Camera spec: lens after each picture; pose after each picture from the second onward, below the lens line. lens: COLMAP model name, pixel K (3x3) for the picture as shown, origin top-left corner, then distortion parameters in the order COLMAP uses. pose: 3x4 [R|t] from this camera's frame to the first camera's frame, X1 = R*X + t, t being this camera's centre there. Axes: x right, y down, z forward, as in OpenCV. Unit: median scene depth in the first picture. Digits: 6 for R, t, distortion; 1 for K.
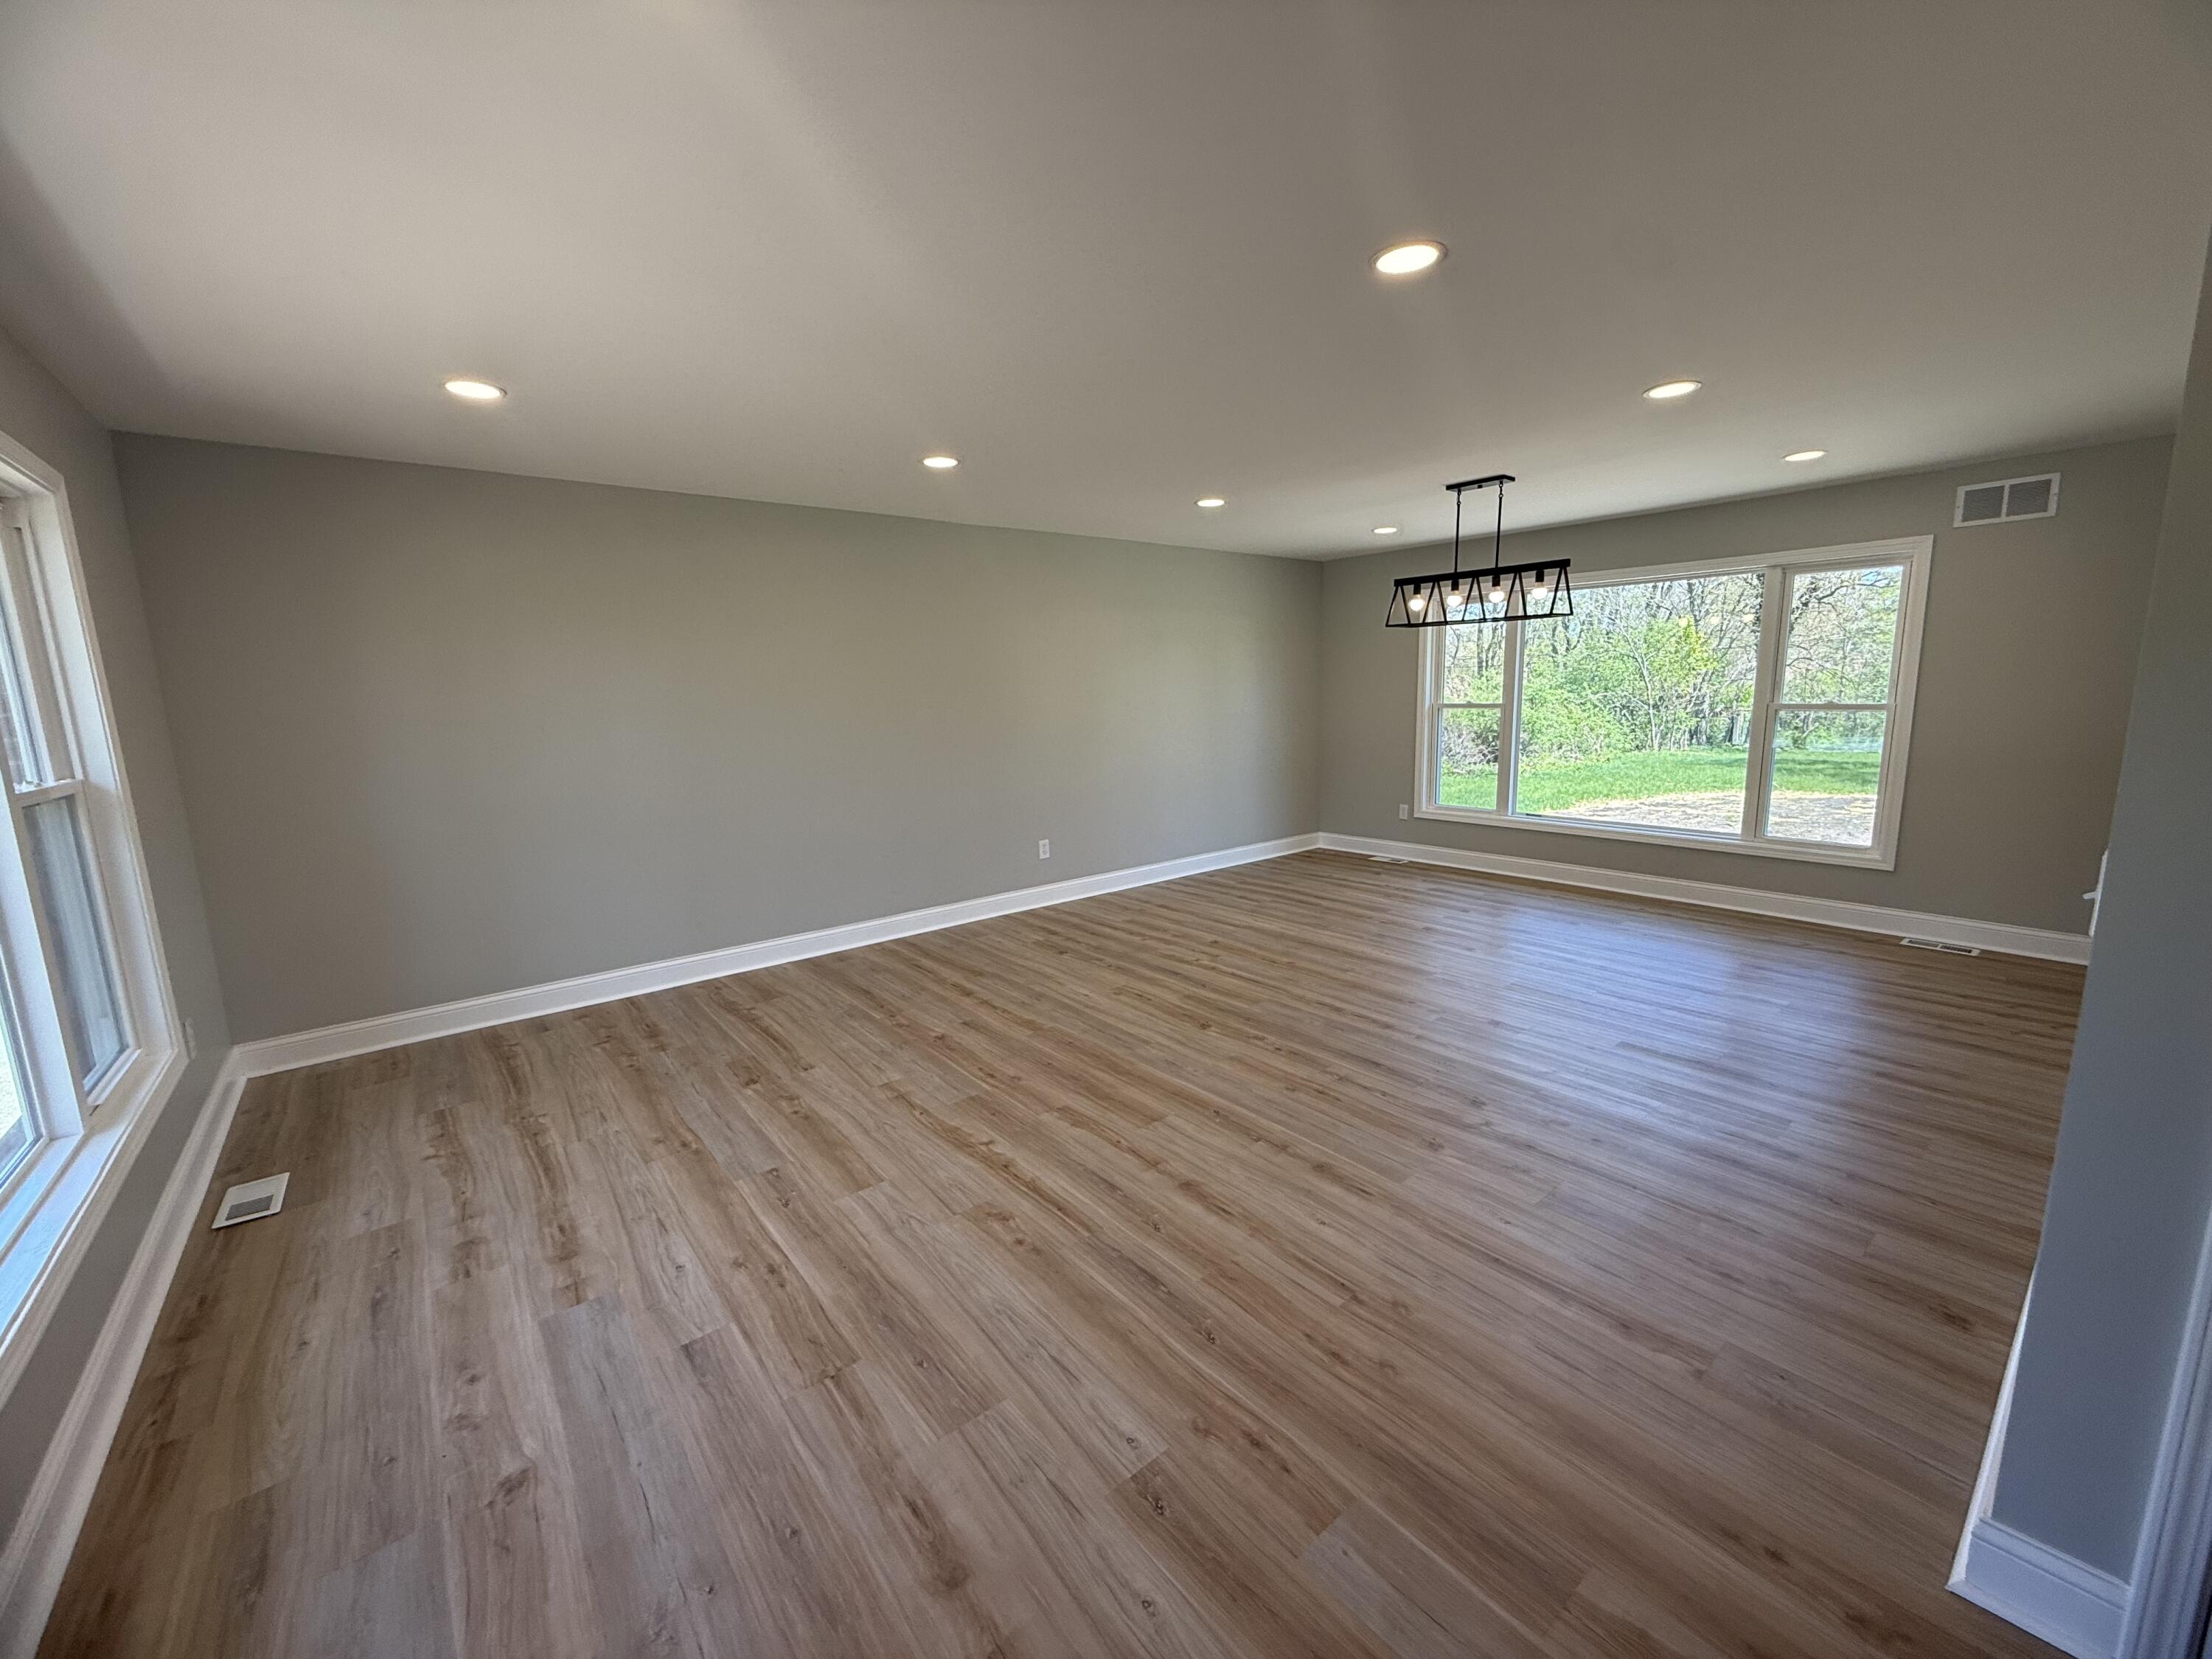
lens RADIAL K [[881.7, 0, 1098.5], [0, 881.7, 842.9], [0, 0, 1]] dist [0.002116, -0.000231]
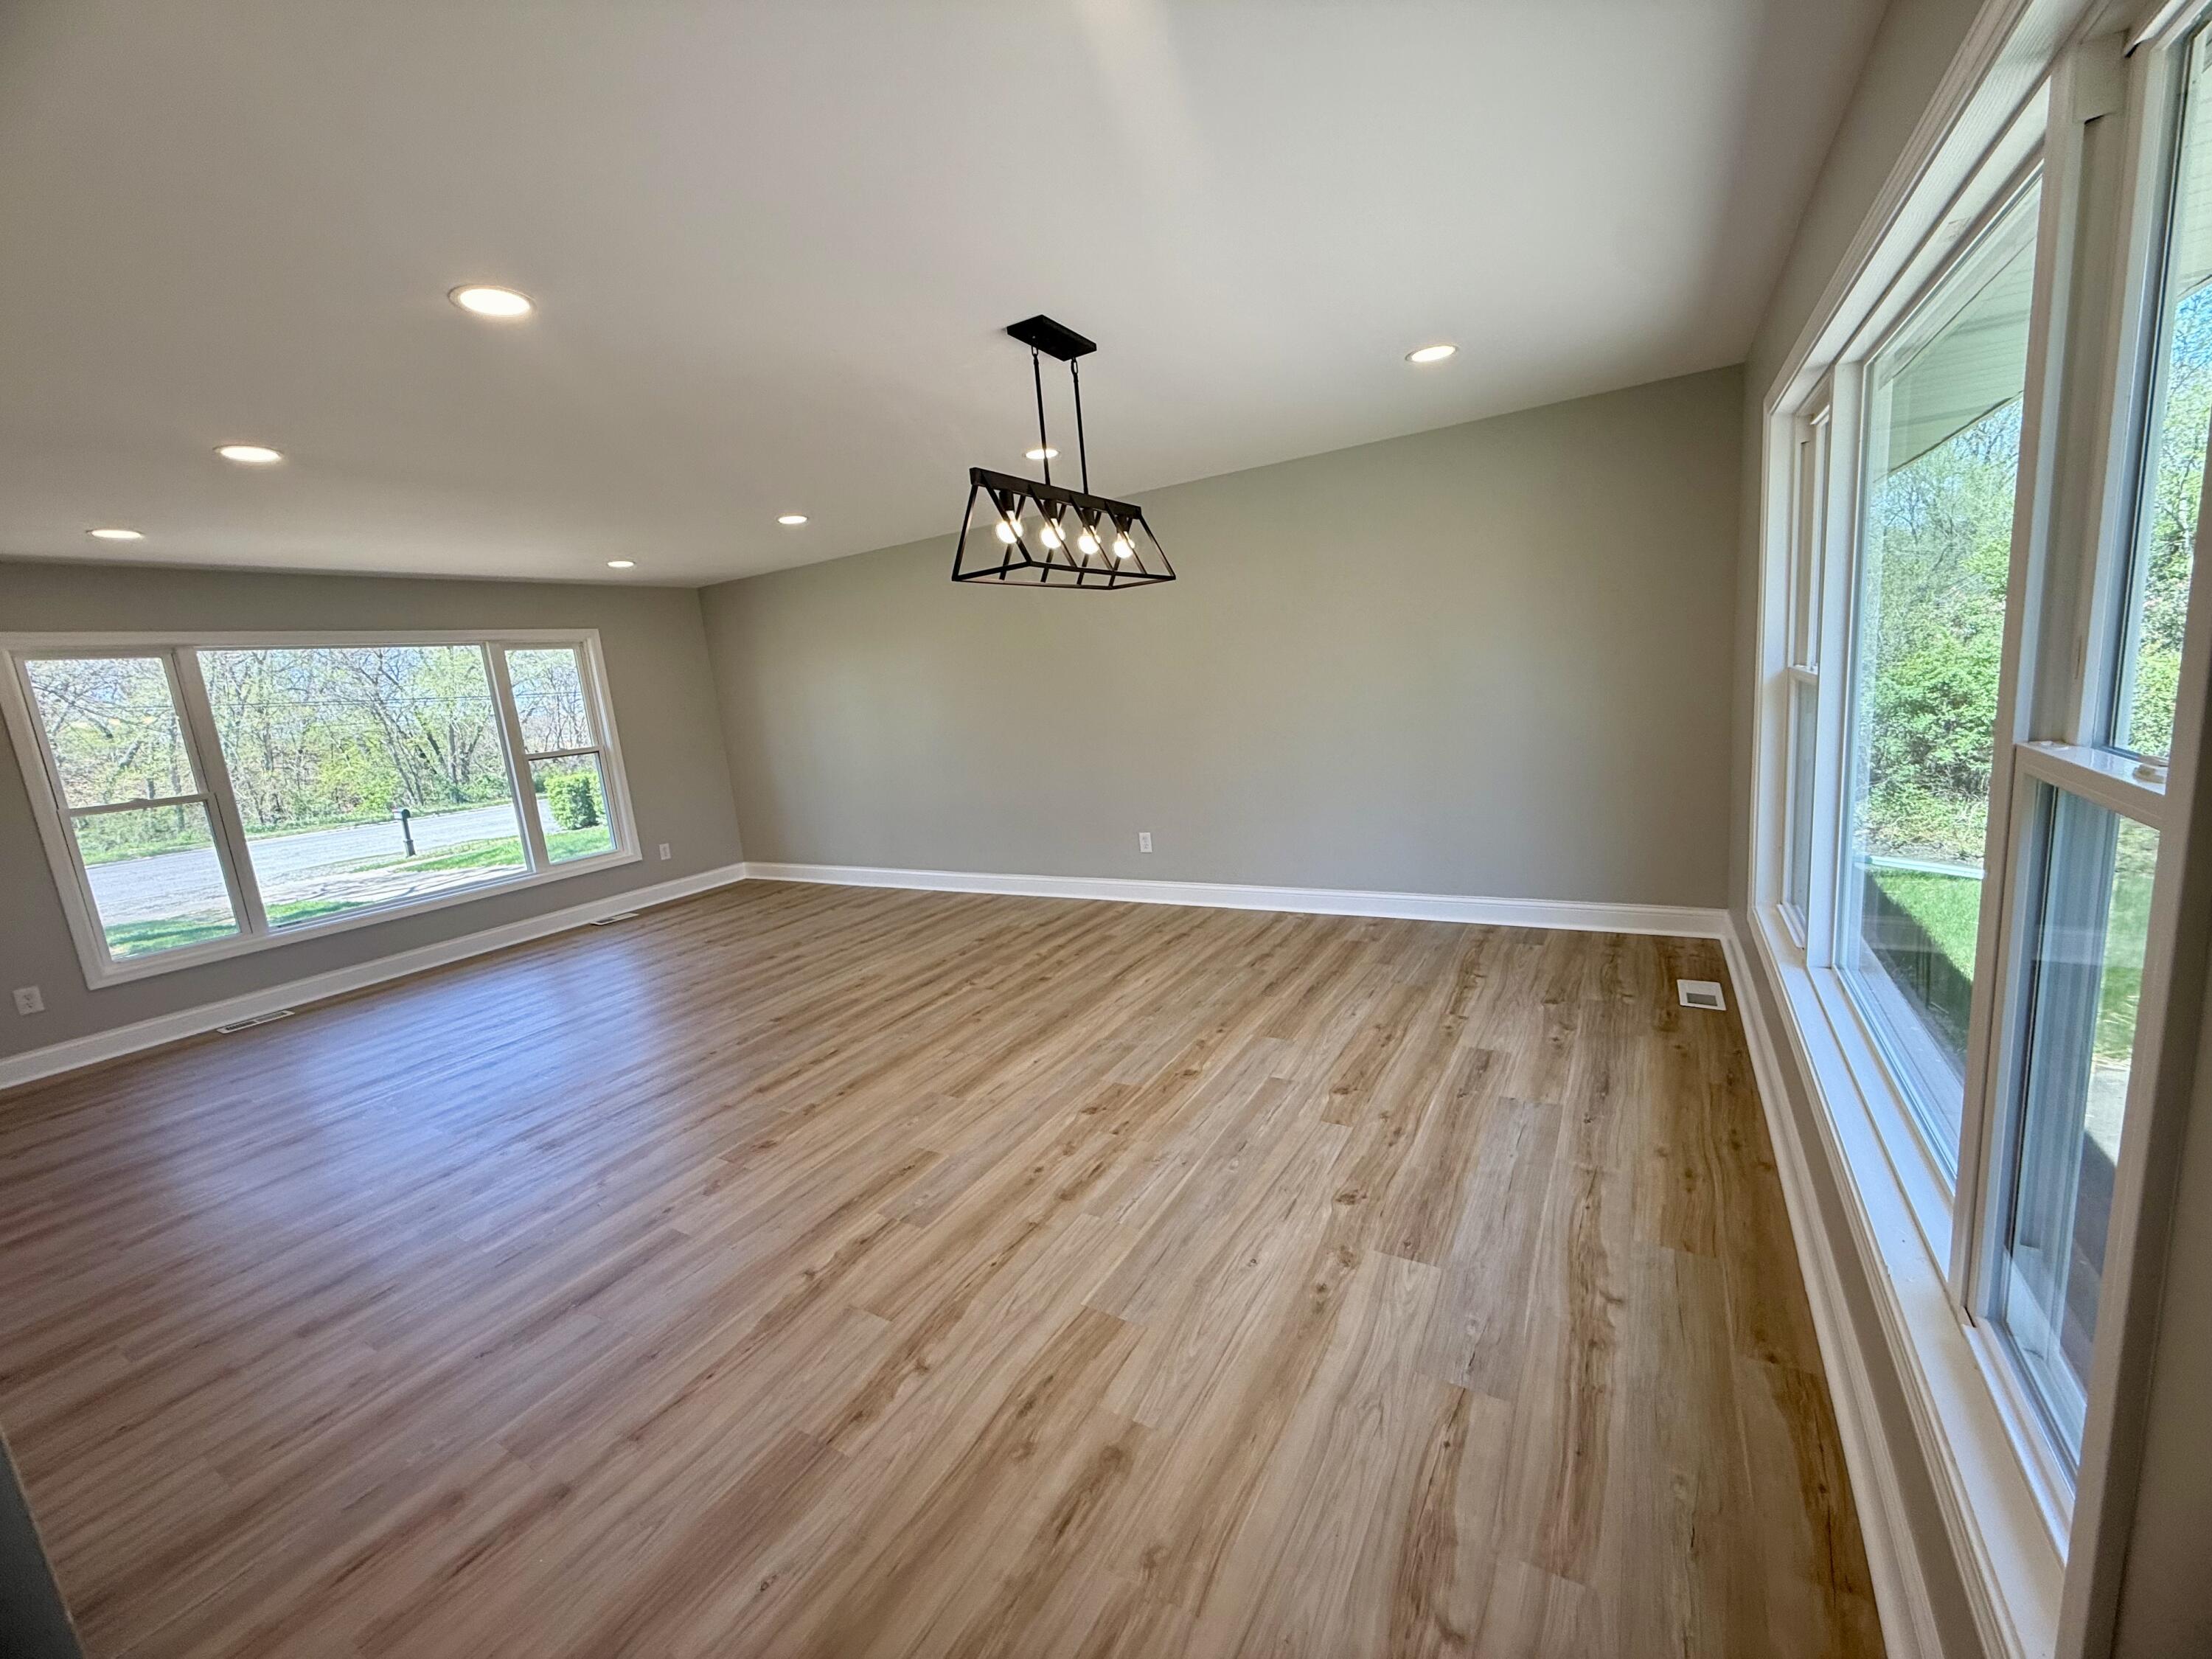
lens RADIAL K [[881.7, 0, 1105.5], [0, 881.7, 828.9], [0, 0, 1]] dist [0.002116, -0.000231]
pose [[0.343857, 0.159521, -0.925373, 0.934463], [-0.082156, 0.986797, 0.139582, -0.159553], [0.935421, 0.028029, 0.352422, 0.750234]]
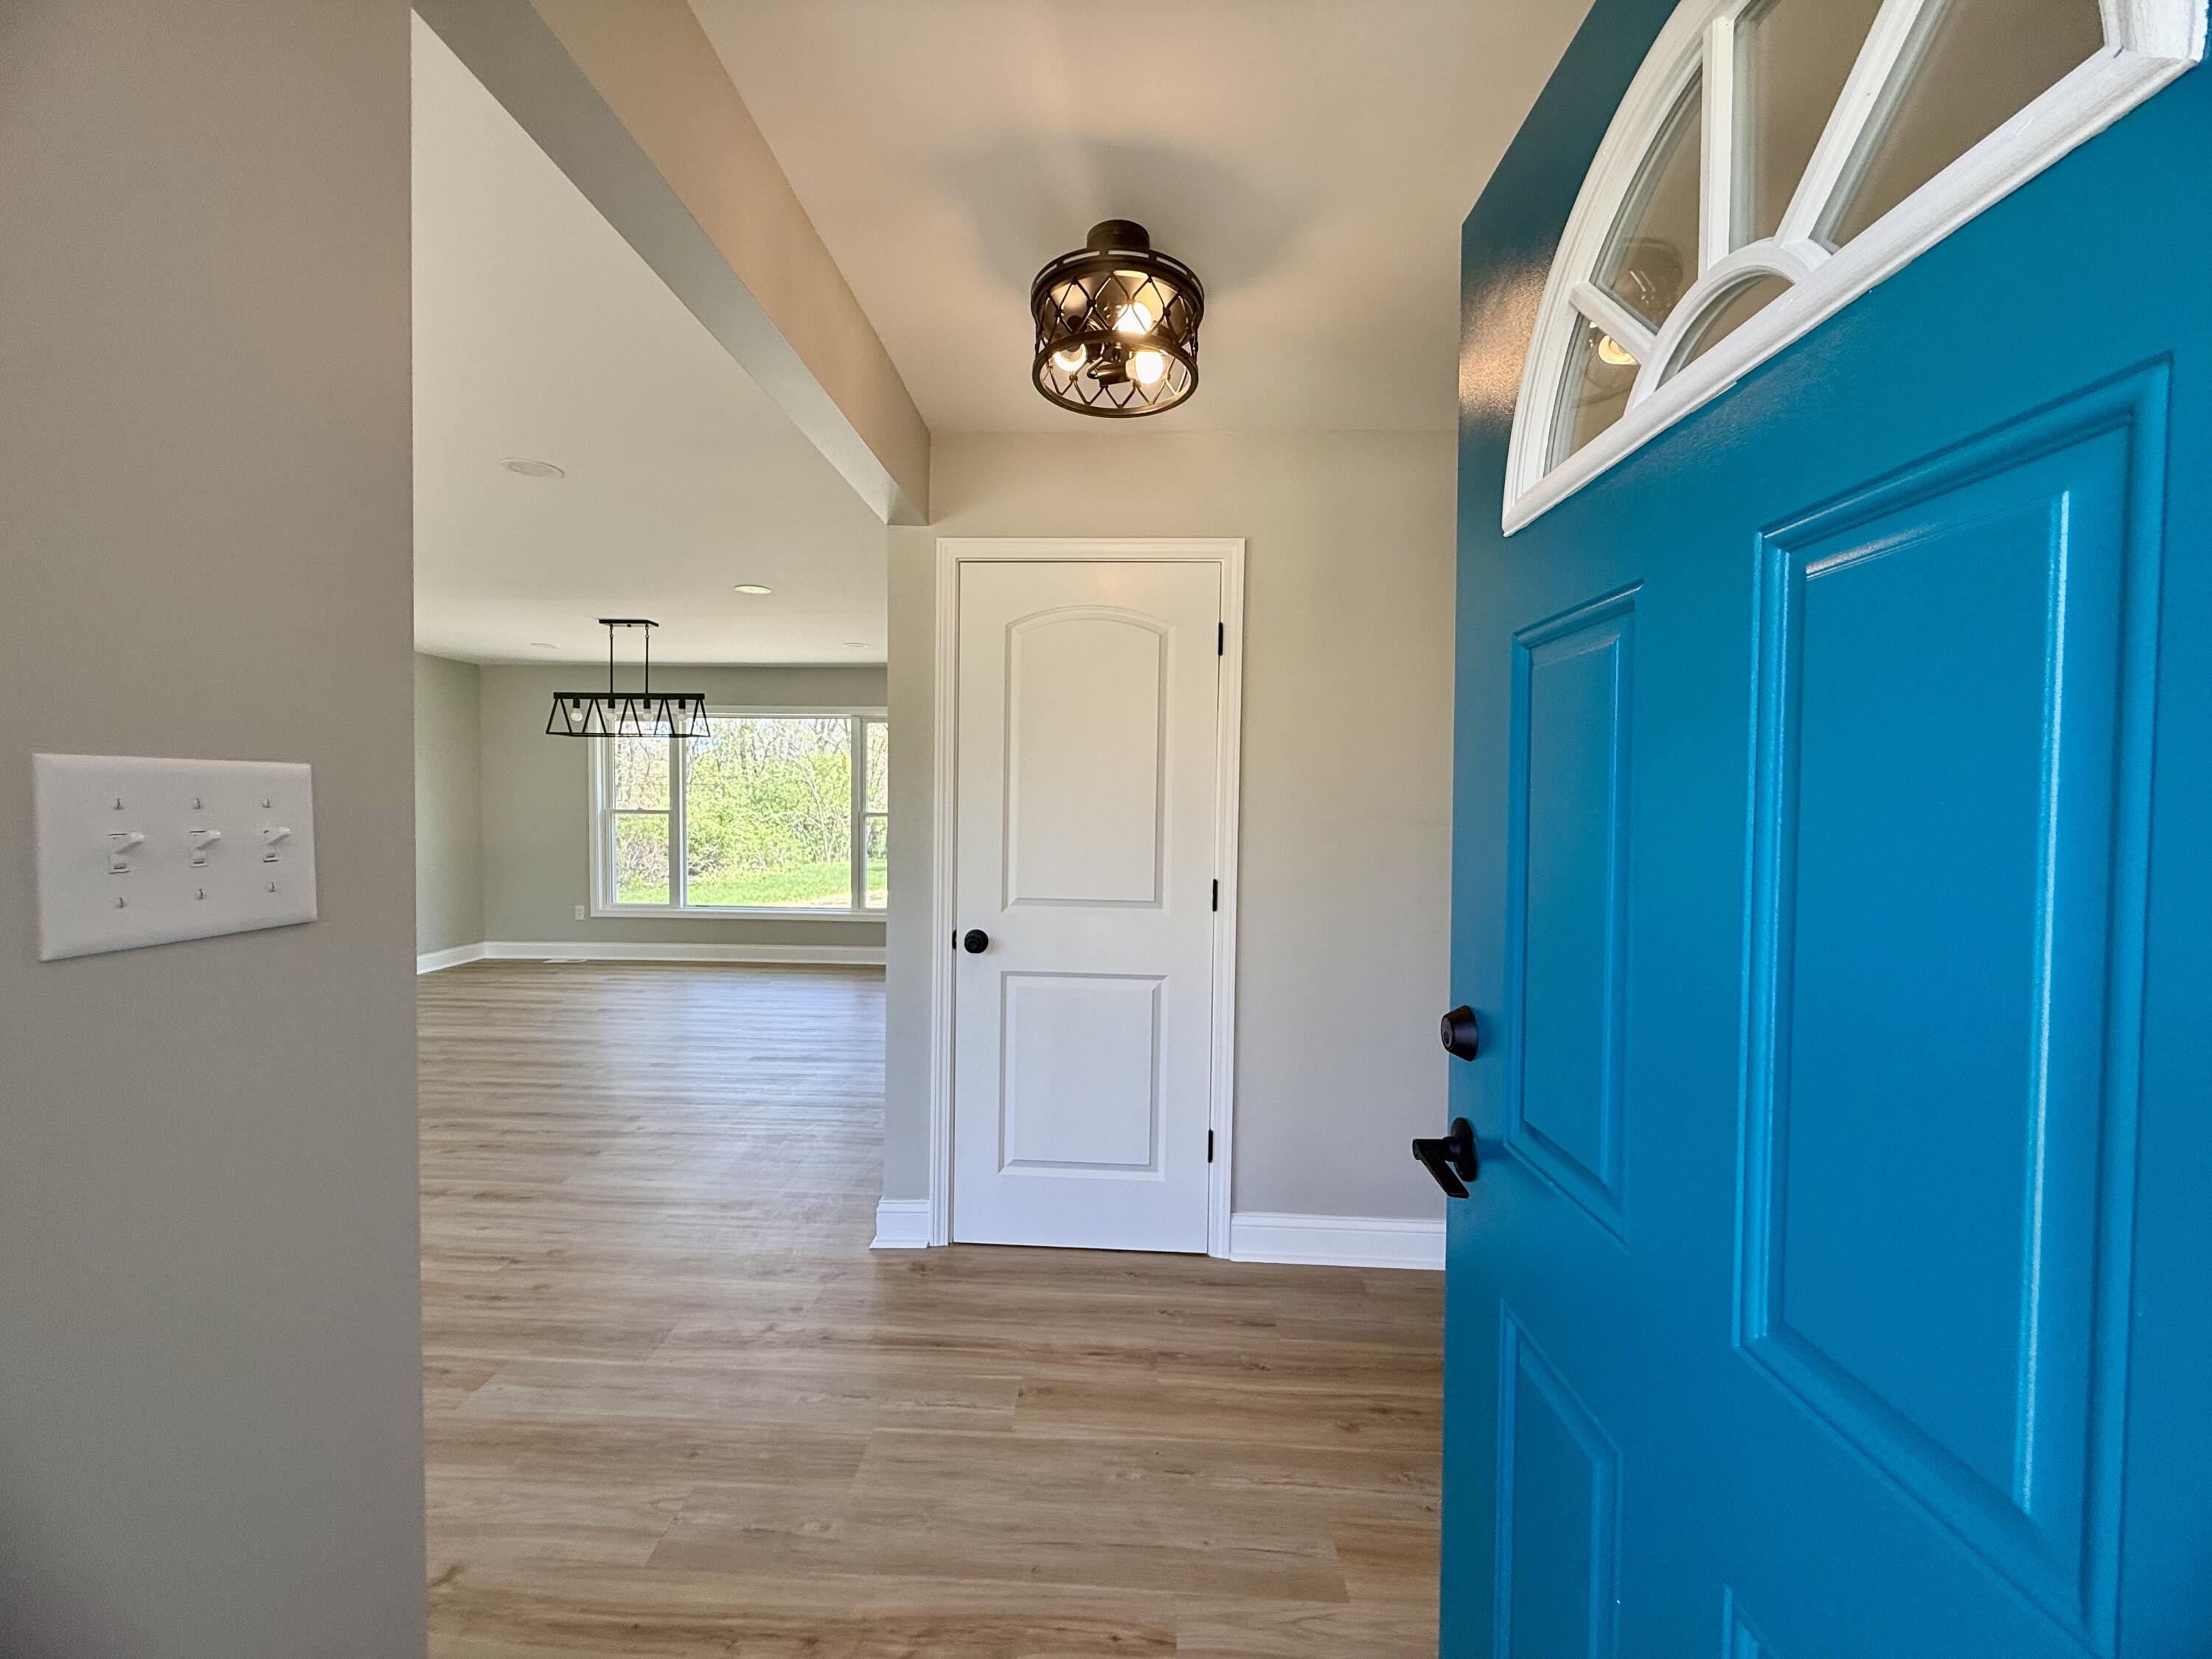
lens RADIAL K [[881.7, 0, 1091.1], [0, 881.7, 833.1], [0, 0, 1]] dist [0.002116, -0.000231]
pose [[0.666137, 0.002478, 0.745826, -0.037912], [0.105290, 0.989667, -0.097329, 0.054265], [-0.738360, 0.143362, 0.658993, -0.202604]]
